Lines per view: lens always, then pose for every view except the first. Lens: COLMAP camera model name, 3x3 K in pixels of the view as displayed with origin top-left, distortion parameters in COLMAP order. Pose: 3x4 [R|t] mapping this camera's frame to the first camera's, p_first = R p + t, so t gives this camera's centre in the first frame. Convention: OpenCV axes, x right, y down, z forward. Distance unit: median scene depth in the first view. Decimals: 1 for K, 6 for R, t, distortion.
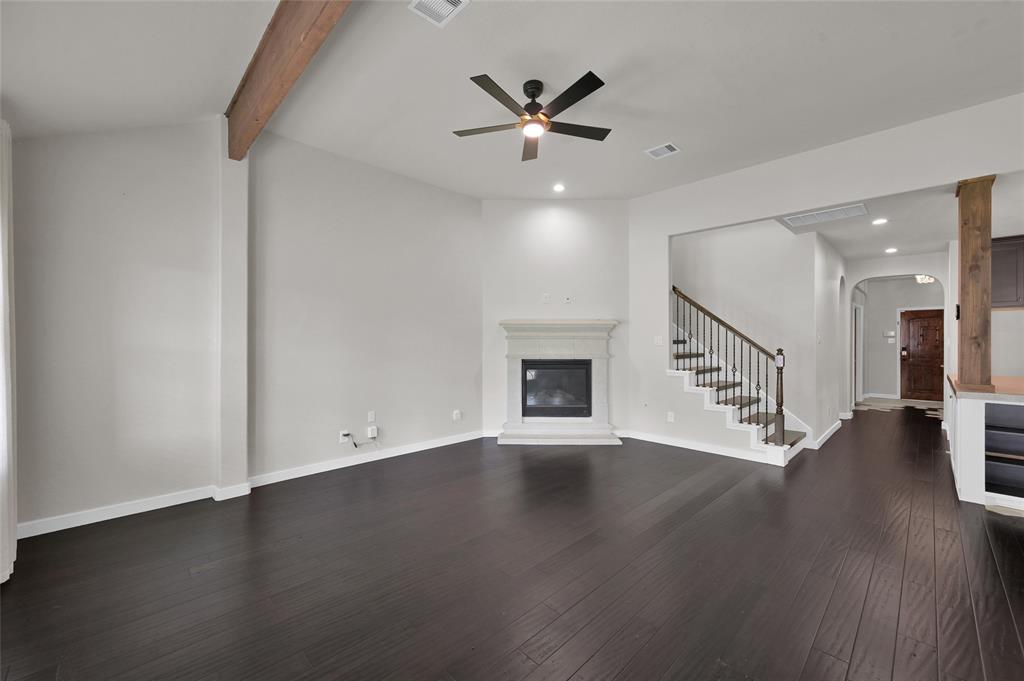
lens RADIAL K [[407.3, 0, 512.9], [0, 407.3, 339.6], [0, 0, 1]] dist [-0.001314, -0.000207]
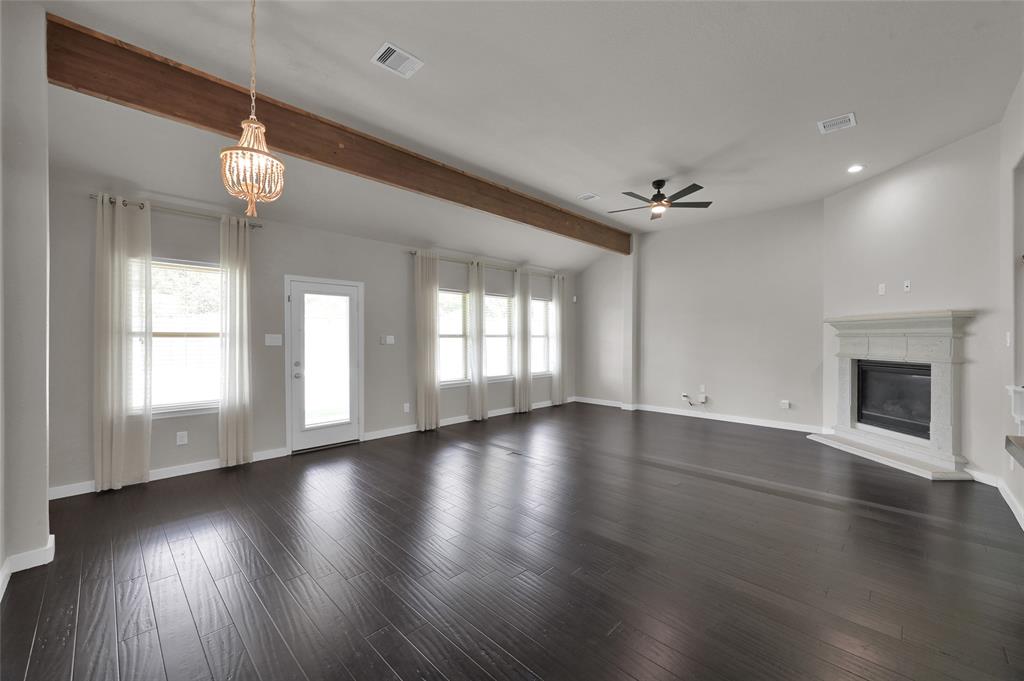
lens RADIAL K [[407.3, 0, 516.2], [0, 407.3, 340.9], [0, 0, 1]] dist [-0.001314, -0.000207]
pose [[0.023269, 0.007297, -0.999703, 1.002997], [-0.001250, 0.999973, 0.007270, 0.001770], [0.999728, 0.001081, 0.023277, 0.237341]]
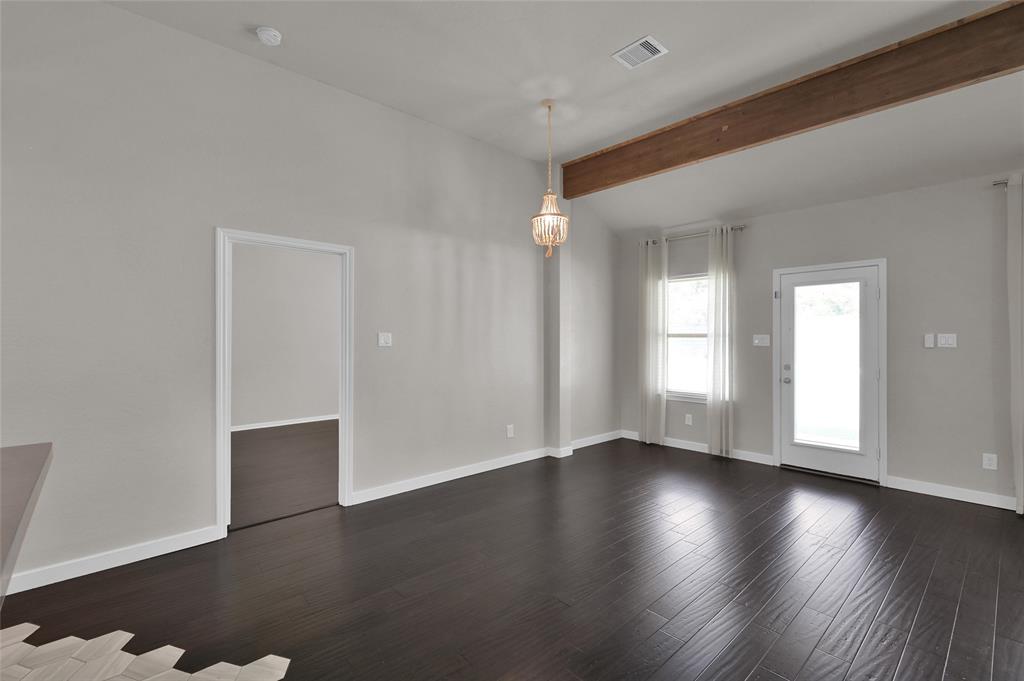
lens RADIAL K [[444.3, 0, 514.5], [0, 444.3, 336.6], [0, 0, 1]] dist [-0.016250, 0.000729]
pose [[-0.999190, 0.000007, 0.040232, 0.582167], [0.000017, 1.000000, 0.000231, -0.000516], [-0.040232, 0.000232, -0.999190, 0.673728]]
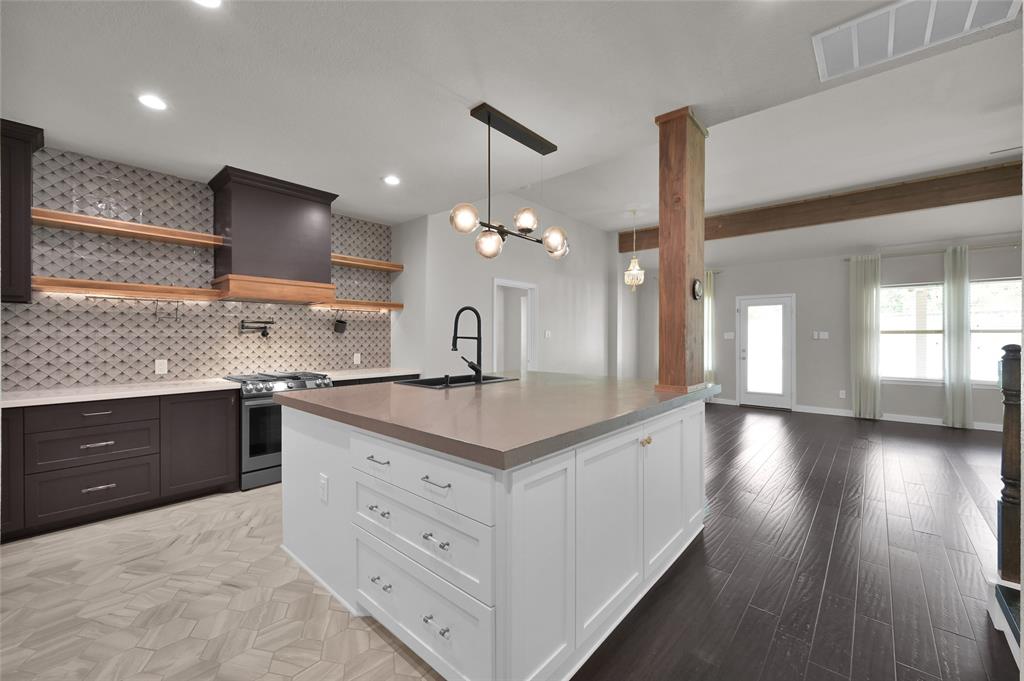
lens RADIAL K [[407.3, 0, 517.5], [0, 407.3, 339.6], [0, 0, 1]] dist [-0.001314, -0.000207]
pose [[-0.996956, -0.001419, -0.077956, 1.010699], [-0.001938, 0.999976, 0.006577, 0.012948], [0.077945, 0.006708, -0.996935, 1.183494]]
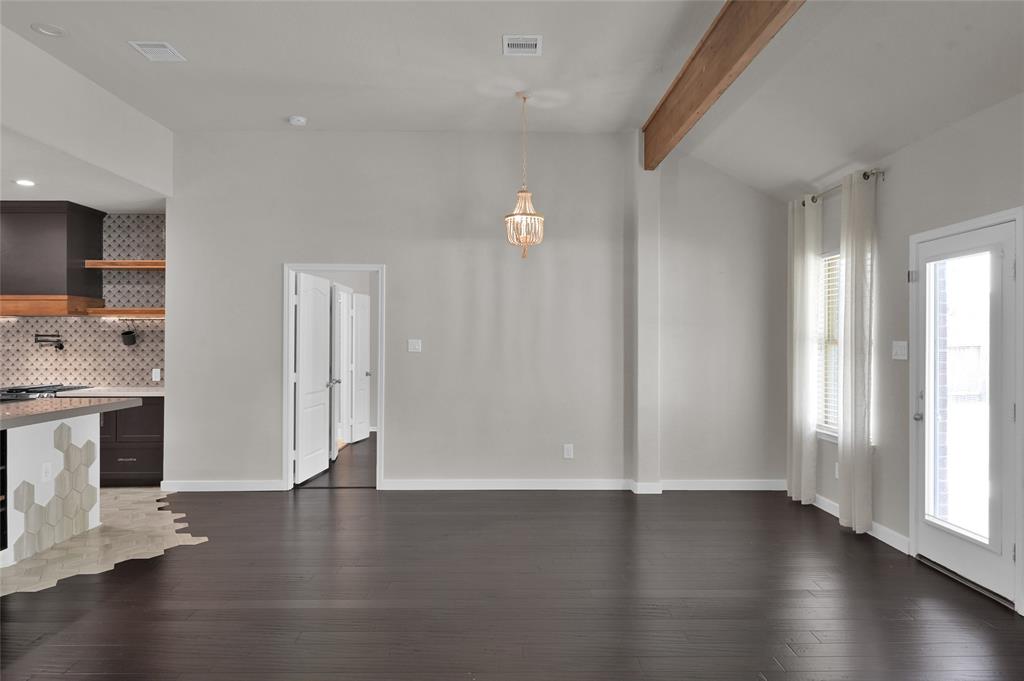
lens RADIAL K [[671.8, 0, 514.1], [0, 671.8, 338.0], [0, 0, 1]] dist [0.001819, 0.001139]
pose [[-0.725593, 0.000619, 0.688123, -0.133328], [0.000340, 1.000000, -0.000541, -0.008357], [-0.688124, -0.000158, -0.725594, 0.702930]]
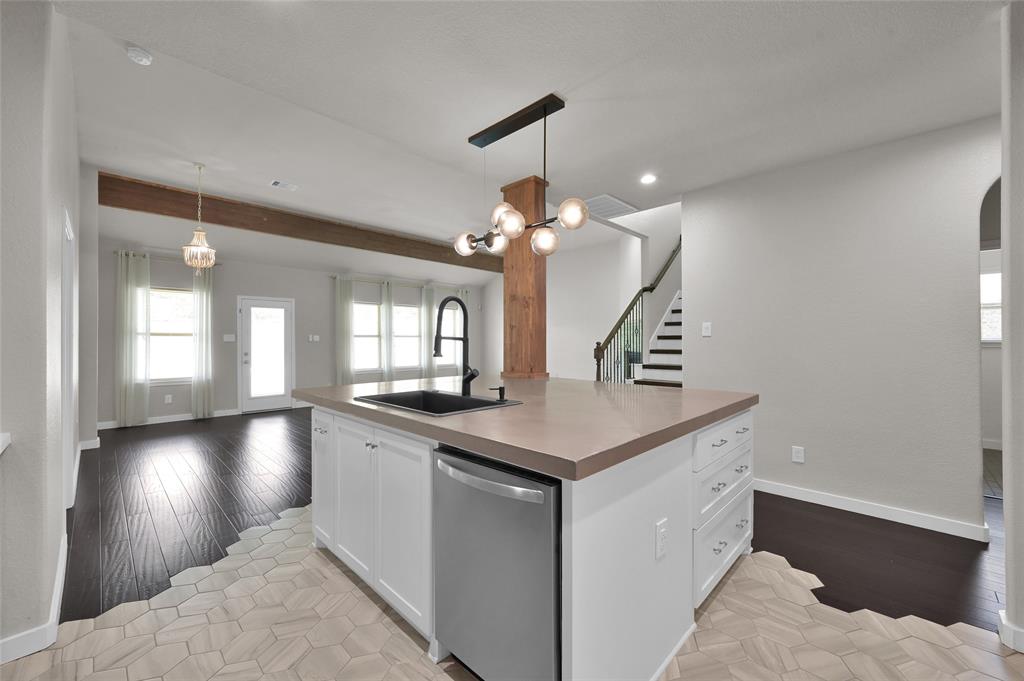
lens RADIAL K [[407.3, 0, 510.7], [0, 407.3, 340.3], [0, 0, 1]] dist [-0.001314, -0.000207]
pose [[0.019667, -0.001982, -0.999805, 1.477626], [0.000539, 0.999998, -0.001971, 0.017524], [0.999806, -0.000500, 0.019668, 0.640084]]
